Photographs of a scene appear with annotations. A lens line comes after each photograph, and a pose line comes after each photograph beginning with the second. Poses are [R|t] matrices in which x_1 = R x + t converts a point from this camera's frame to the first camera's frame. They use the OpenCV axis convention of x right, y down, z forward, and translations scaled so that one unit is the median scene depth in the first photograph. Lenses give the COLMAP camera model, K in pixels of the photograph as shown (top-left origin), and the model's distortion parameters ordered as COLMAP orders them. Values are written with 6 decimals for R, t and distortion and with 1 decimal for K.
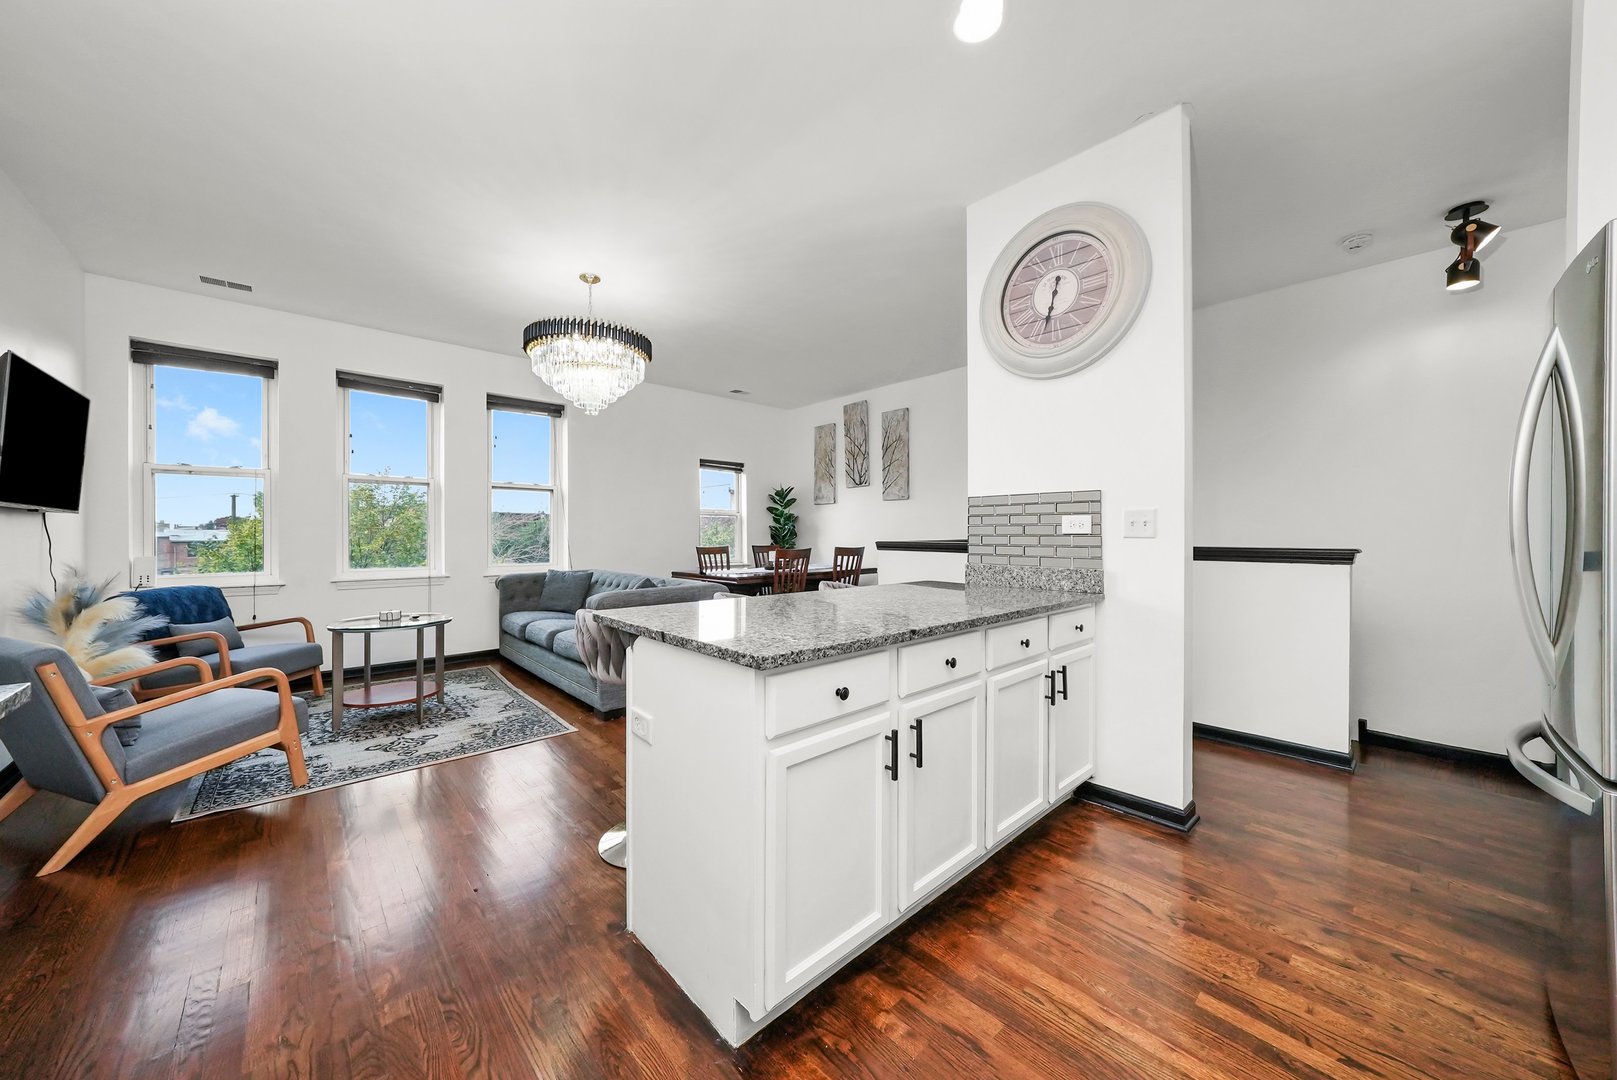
lens RADIAL K [[563.8, 0, 812.6], [0, 563.8, 527.7], [0, 0, 1]] dist [-0.010750, 0.000617]
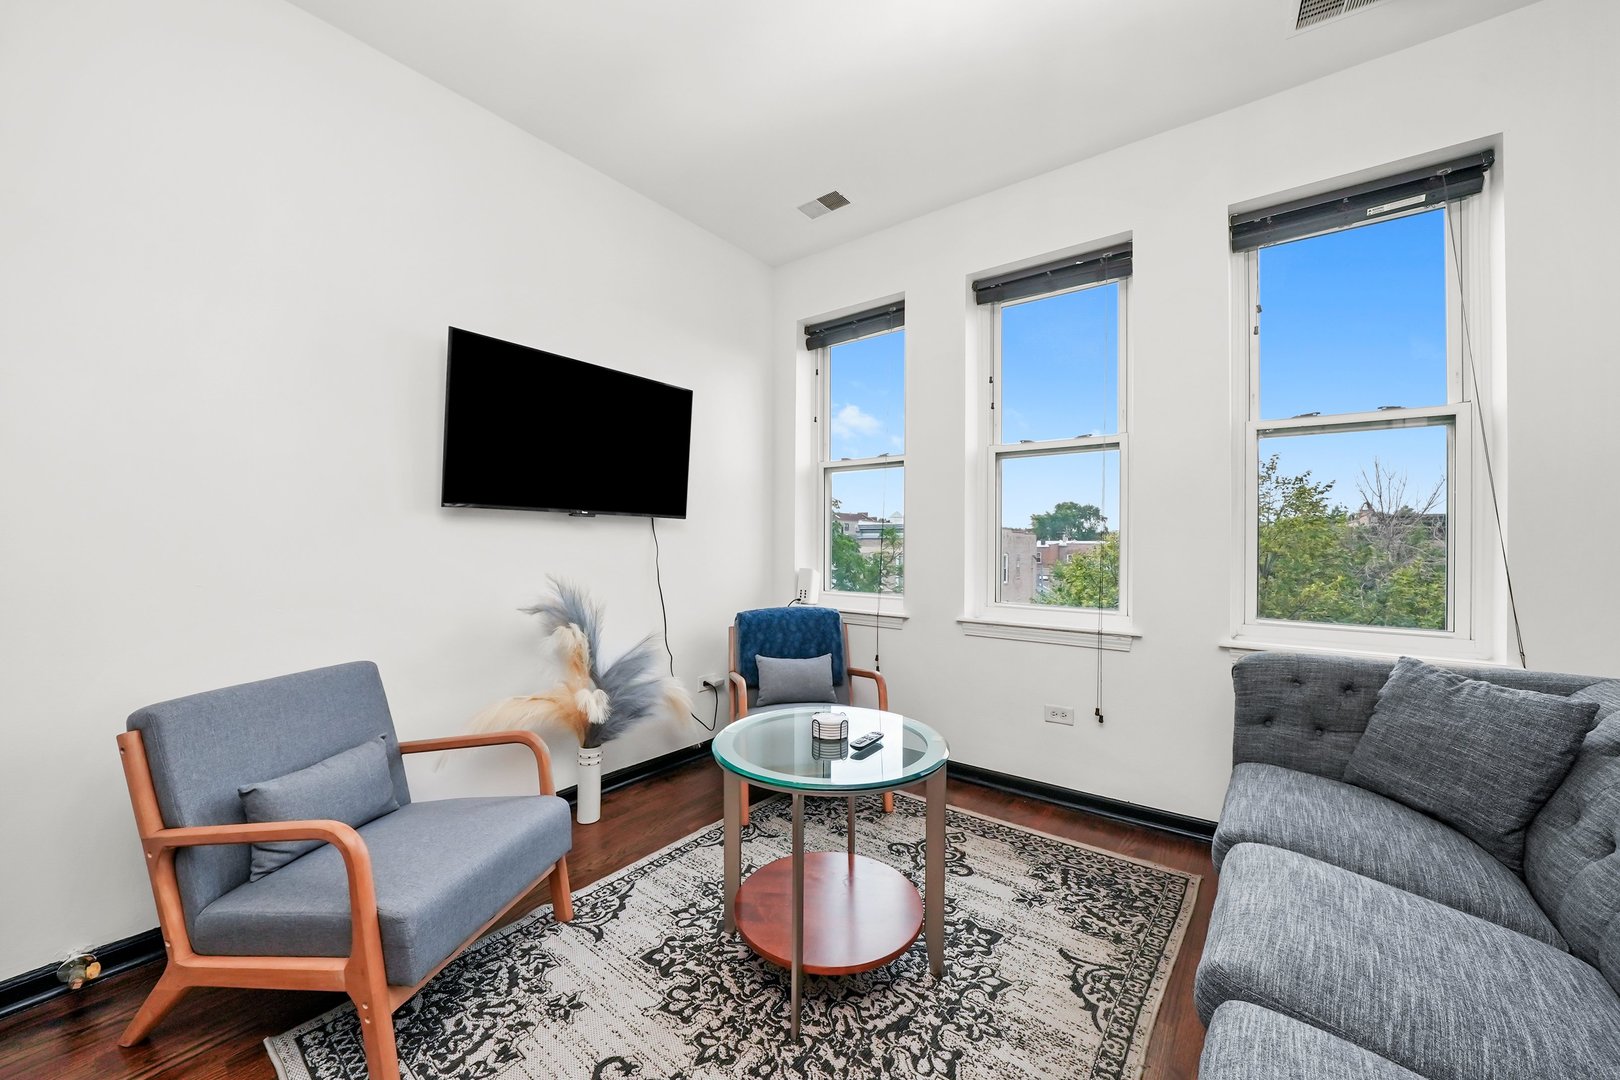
lens RADIAL K [[589.5, 0, 807.8], [0, 589.5, 544.4], [0, 0, 1]] dist [-0.020790, 0.001270]
pose [[0.167680, 0.005117, -0.985828, -0.150323], [0.003690, 0.999976, 0.005818, 0.005005], [0.985834, -0.004613, 0.167658, 0.456423]]
